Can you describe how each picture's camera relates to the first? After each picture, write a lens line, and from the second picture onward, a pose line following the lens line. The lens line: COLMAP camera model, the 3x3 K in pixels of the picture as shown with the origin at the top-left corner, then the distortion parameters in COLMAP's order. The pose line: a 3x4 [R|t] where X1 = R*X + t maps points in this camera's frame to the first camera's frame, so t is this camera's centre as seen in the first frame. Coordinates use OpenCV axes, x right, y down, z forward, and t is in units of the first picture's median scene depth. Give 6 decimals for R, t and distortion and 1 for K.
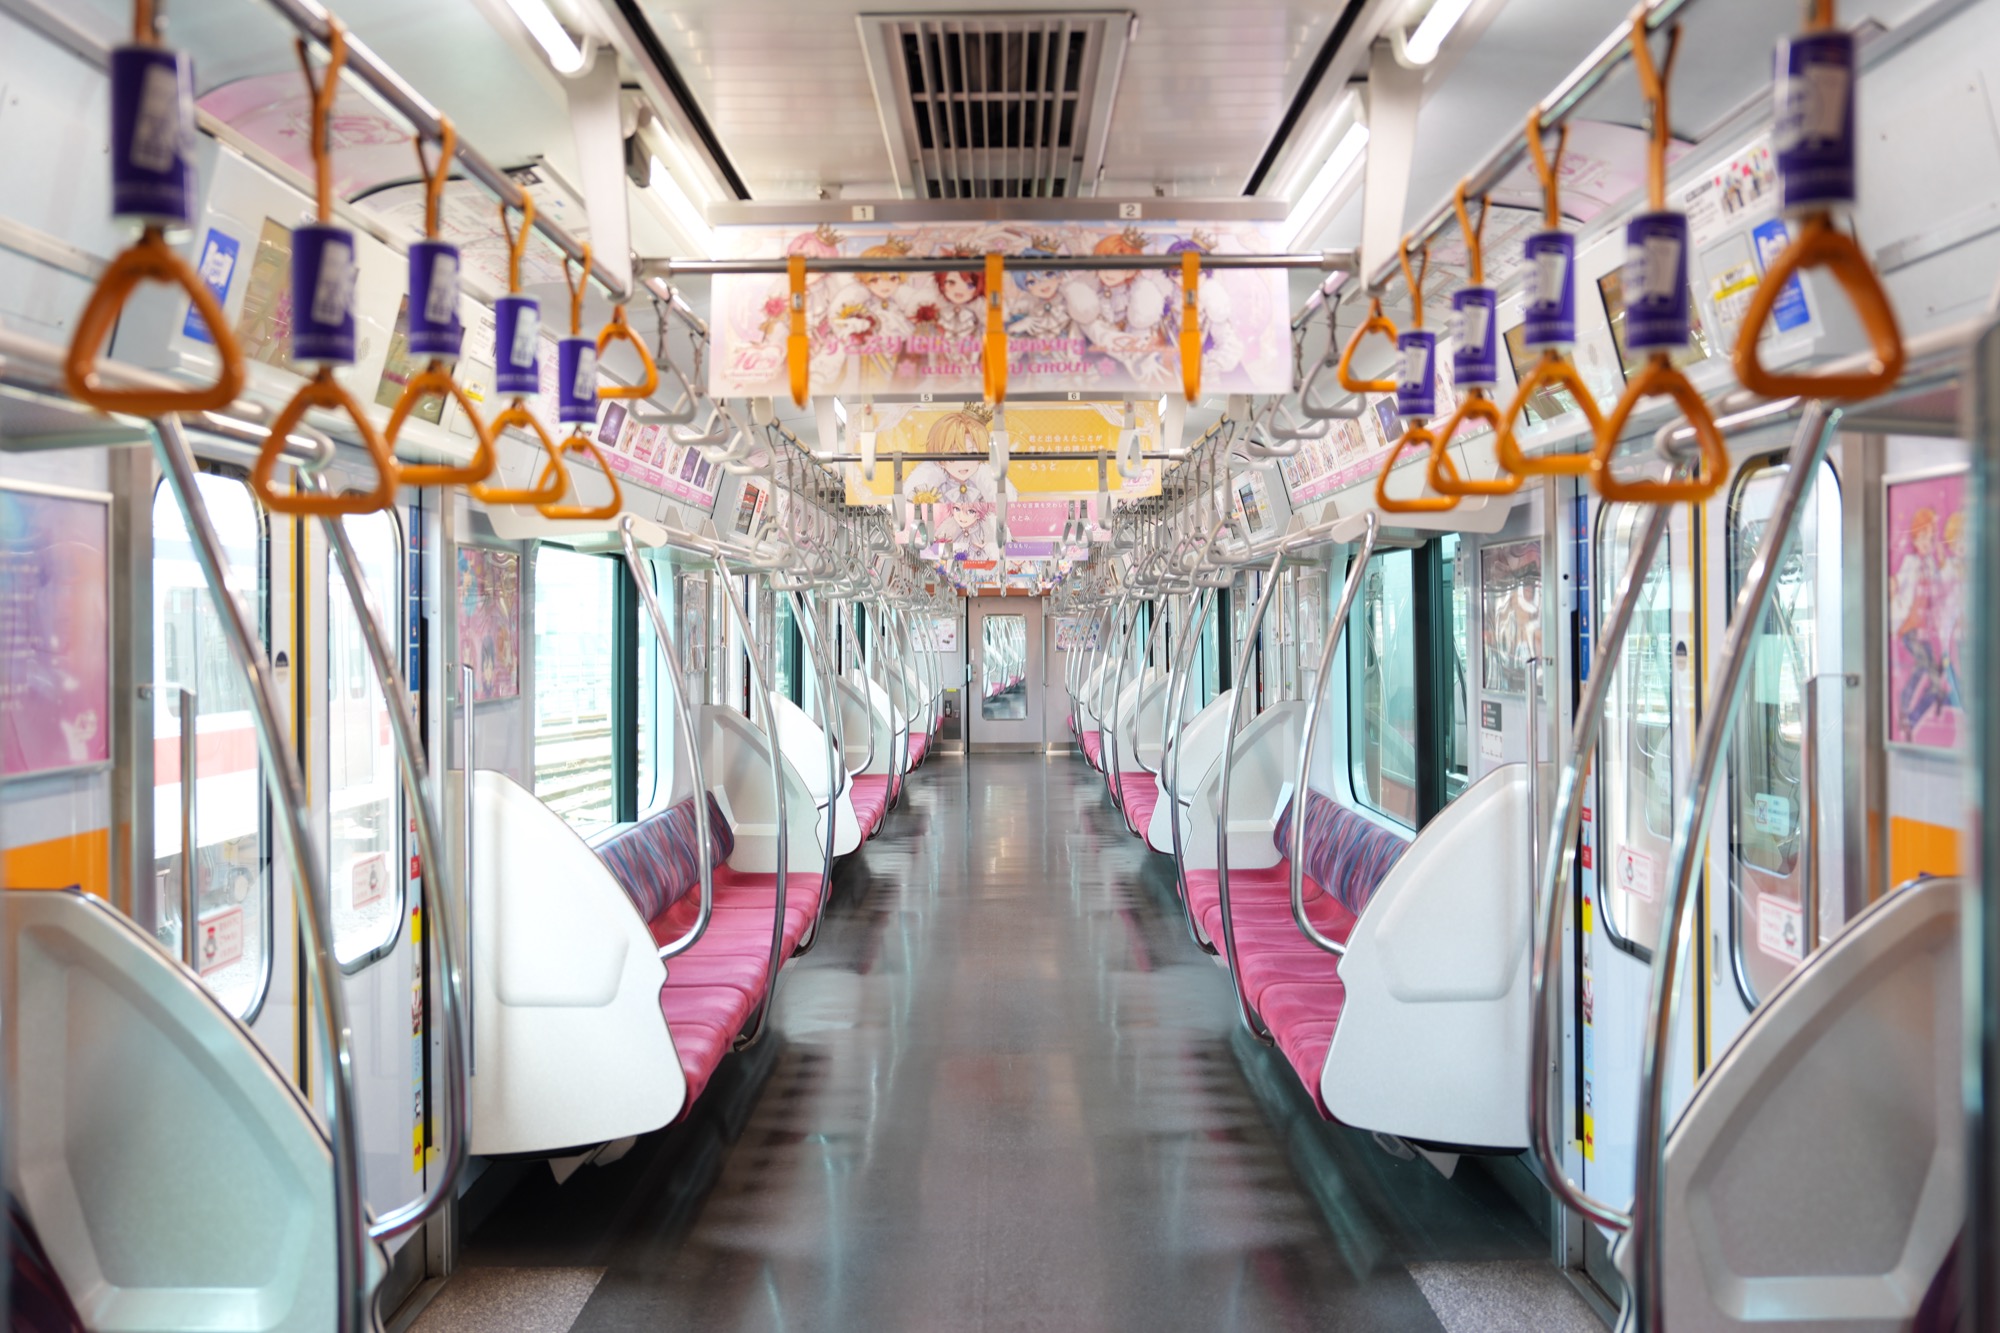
lens RADIAL K [[1713.7, 0, 1000.0], [0, 1713.7, 668.1], [0, 0, 1]] dist [-0.018683, 0.004465]
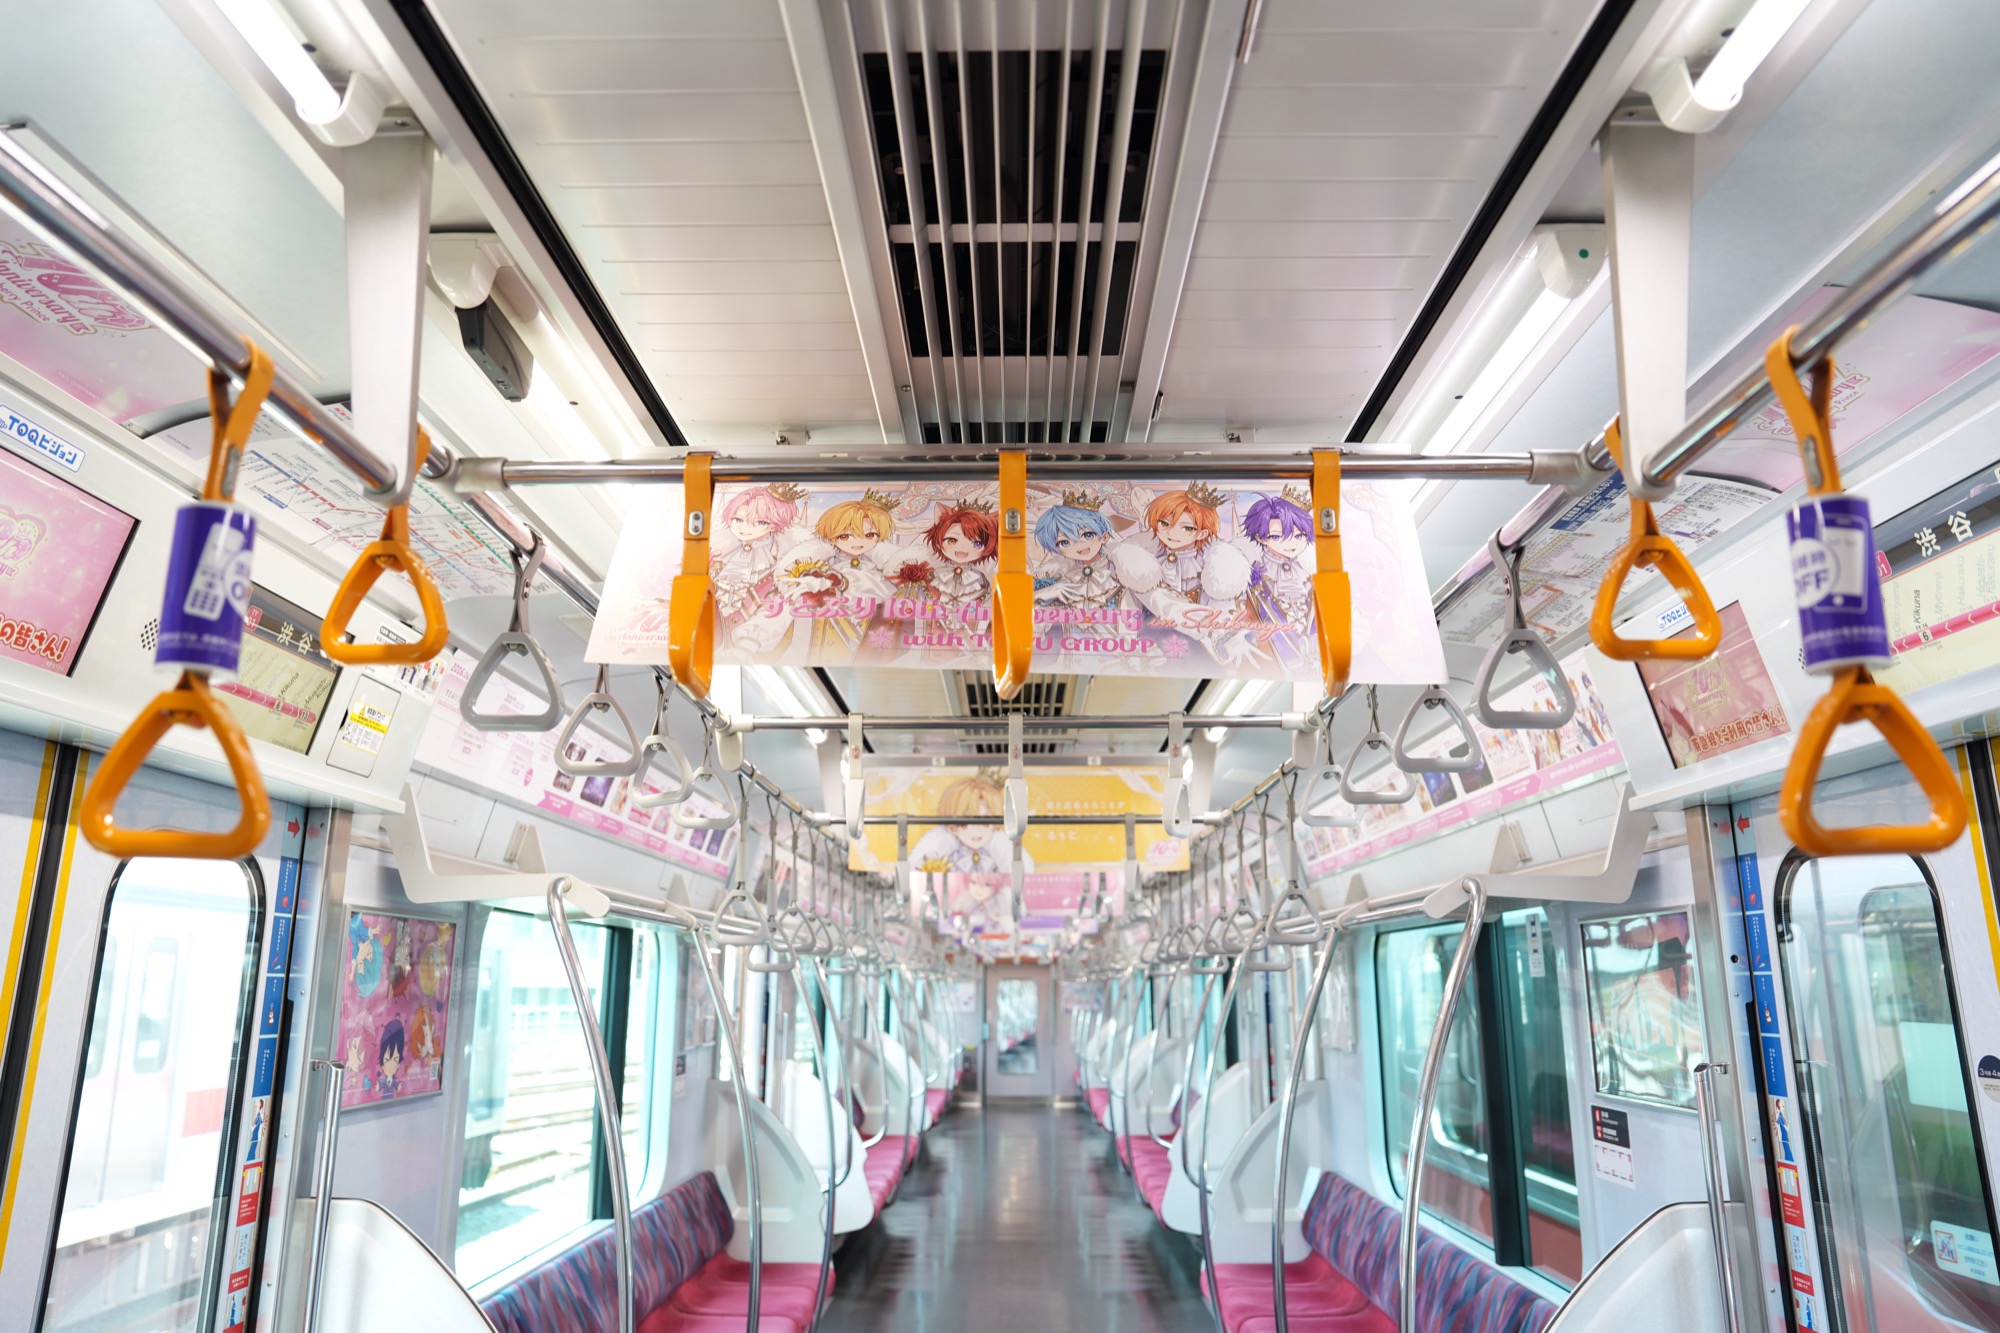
lens RADIAL K [[1412.4, 0, 1005.4], [0, 1412.4, 673.3], [0, 0, 1]] dist [-0.085244, 0.012218]
pose [[0.999958, 0.005951, -0.006995, -0.001059], [-0.007461, 0.970523, -0.240894, -0.021822], [0.005355, 0.240936, 0.970526, 0.297188]]
